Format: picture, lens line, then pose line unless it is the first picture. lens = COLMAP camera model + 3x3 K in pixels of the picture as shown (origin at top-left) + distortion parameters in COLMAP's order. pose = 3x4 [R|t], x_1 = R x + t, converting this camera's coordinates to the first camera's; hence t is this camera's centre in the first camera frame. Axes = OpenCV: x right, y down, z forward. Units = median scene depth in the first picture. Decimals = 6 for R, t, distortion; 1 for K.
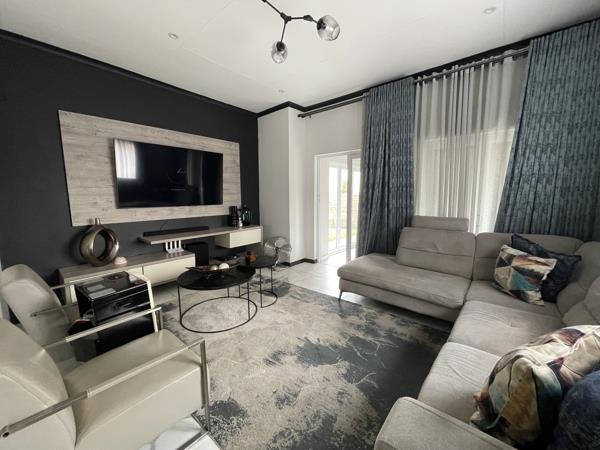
lens RADIAL K [[241.6, 0, 300.0], [0, 241.6, 225.0], [0, 0, 1]] dist [-0.001146, -0.000261]
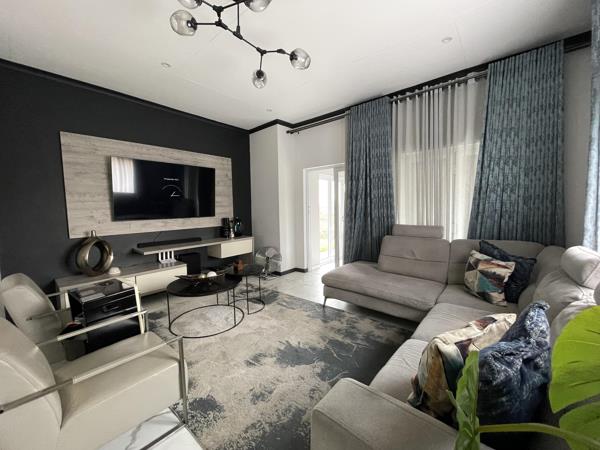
lens RADIAL K [[241.6, 0, 300.0], [0, 241.6, 225.0], [0, 0, 1]] dist [-0.001146, -0.000261]
pose [[0.999914, -0.013125, -0.000685, 0.077730], [0.013077, 0.998755, -0.048145, 0.011218], [0.001316, 0.048131, 0.998840, -0.066764]]
